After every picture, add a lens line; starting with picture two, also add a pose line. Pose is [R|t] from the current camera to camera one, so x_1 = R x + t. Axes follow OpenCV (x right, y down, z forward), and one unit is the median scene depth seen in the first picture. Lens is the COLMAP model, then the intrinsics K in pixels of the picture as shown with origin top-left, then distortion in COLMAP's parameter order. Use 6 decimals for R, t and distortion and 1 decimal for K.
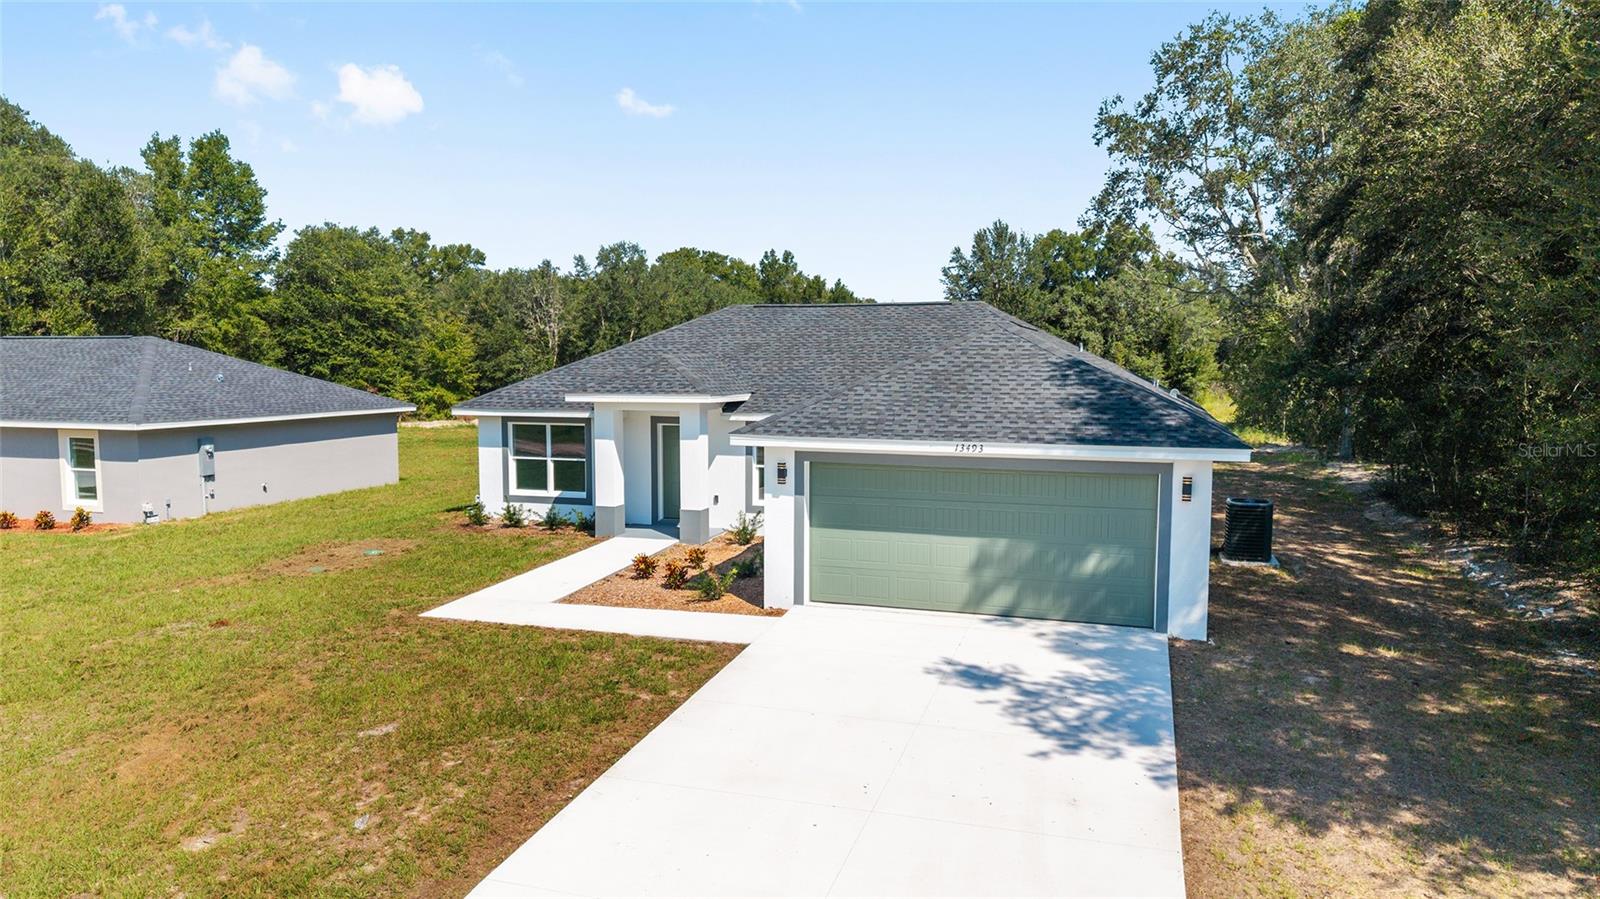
lens RADIAL K [[1068.7, 0, 802.6], [0, 1068.7, 451.9], [0, 0, 1]] dist [0.024166, -0.021491]
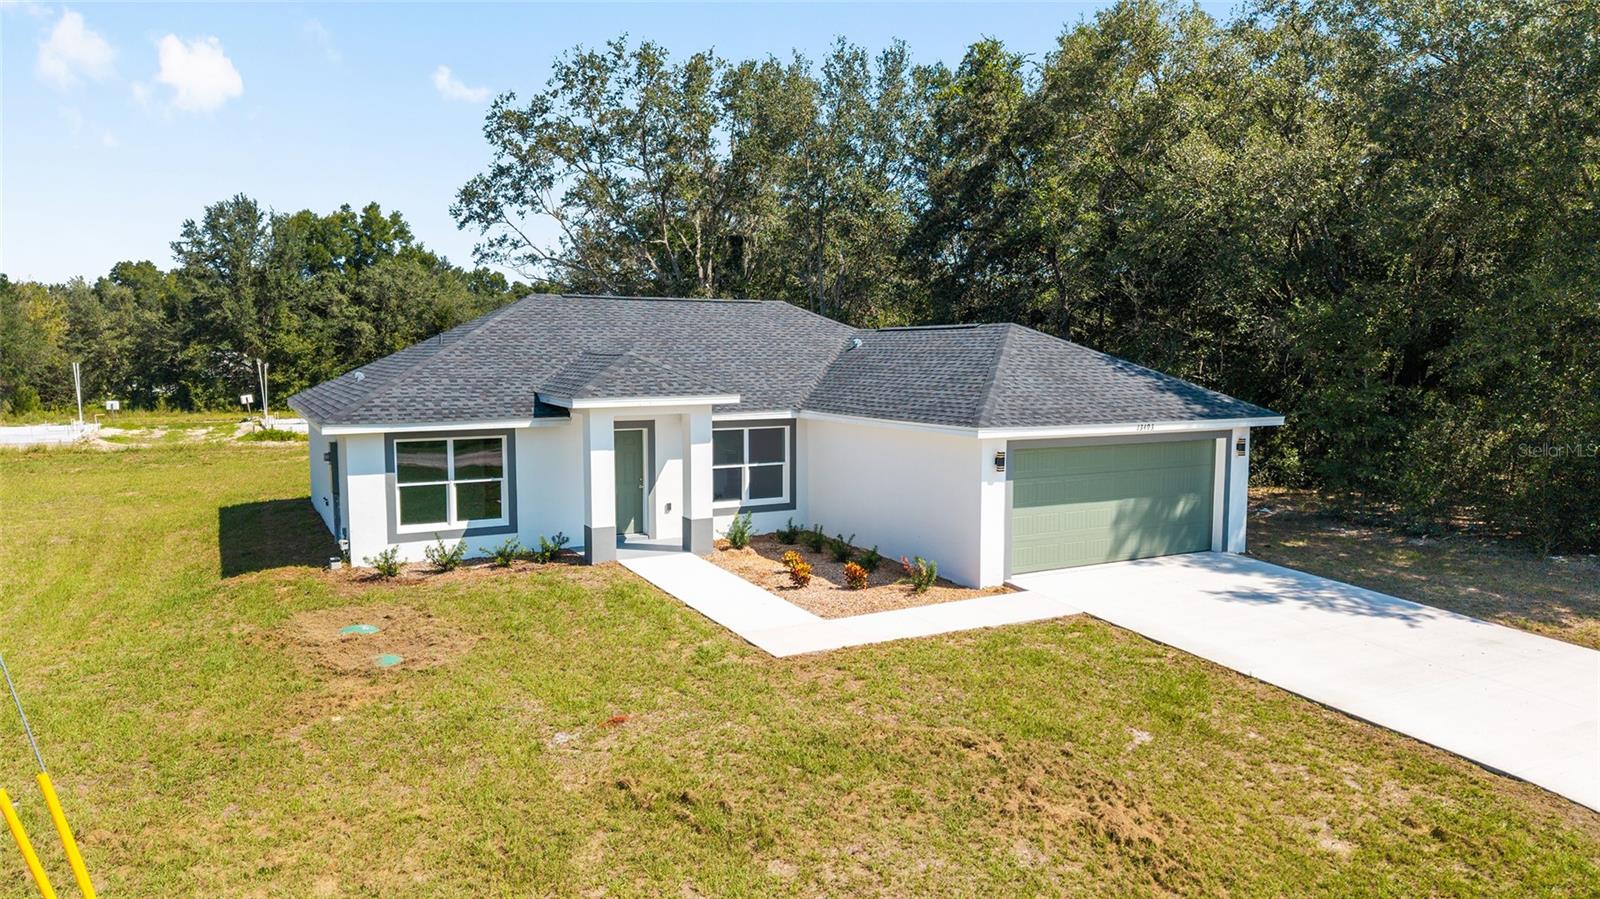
lens RADIAL K [[1068.7, 0, 800.6], [0, 1068.7, 446.1], [0, 0, 1]] dist [0.024166, -0.021491]
pose [[0.697224, -0.067067, 0.713709, -0.639642], [0.064302, 0.997452, 0.030914, -0.029055], [-0.713964, 0.024339, 0.699759, 0.256664]]
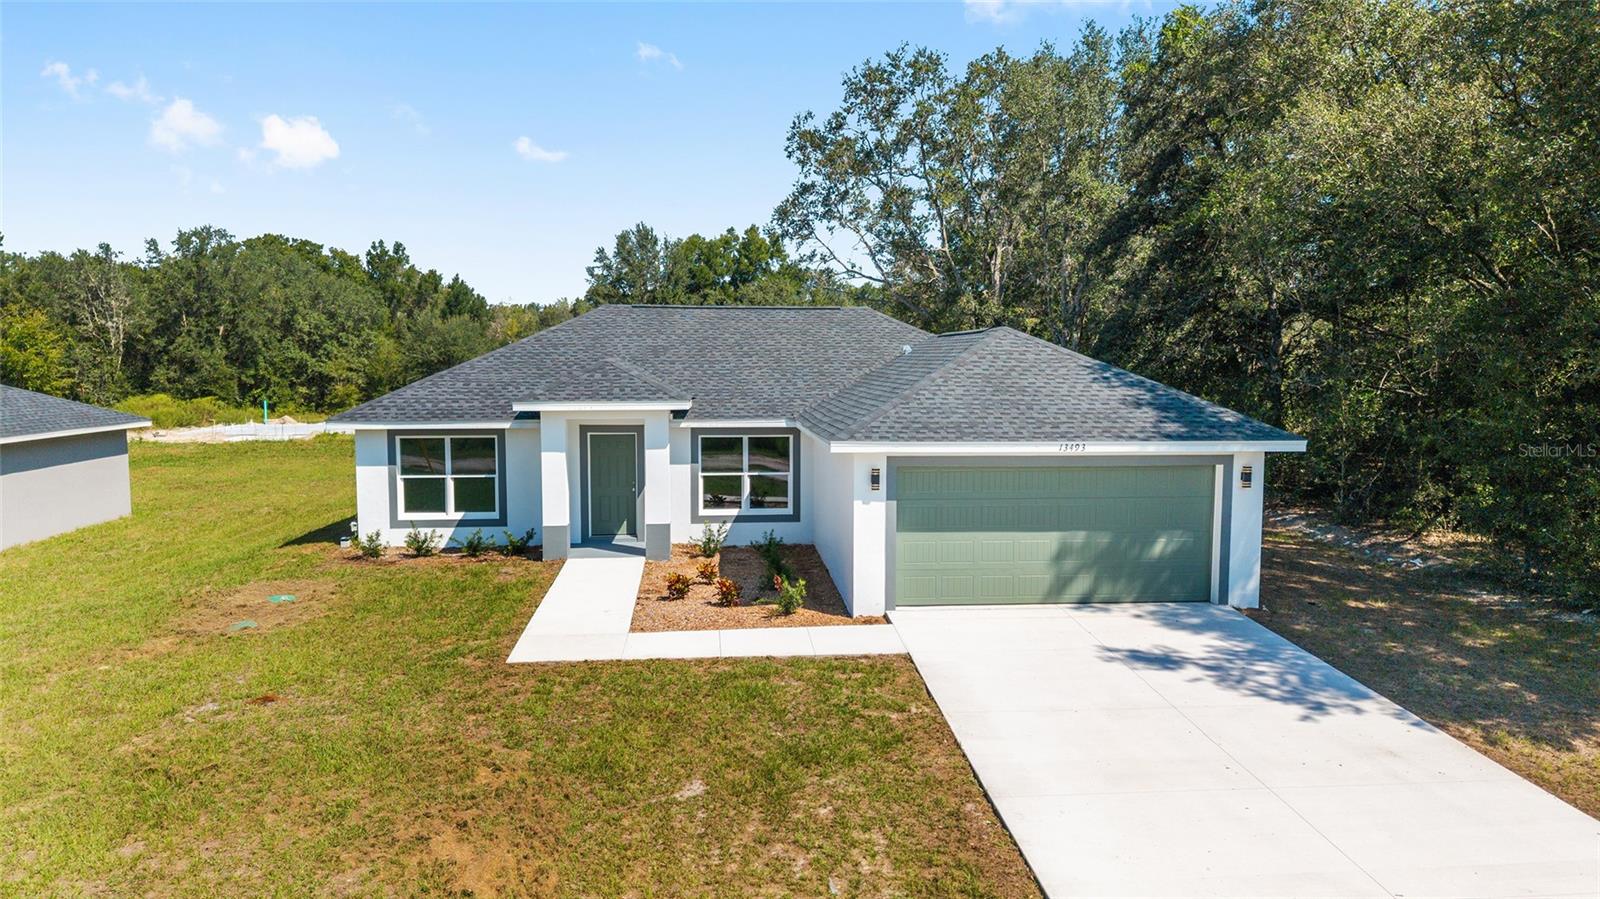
lens RADIAL K [[1068.7, 0, 804.5], [0, 1068.7, 448.1], [0, 0, 1]] dist [0.024166, -0.021491]
pose [[0.922585, -0.032723, 0.384404, -0.311928], [0.034256, 0.999409, 0.002861, -0.009337], [-0.384270, 0.010529, 0.923161, 0.075008]]
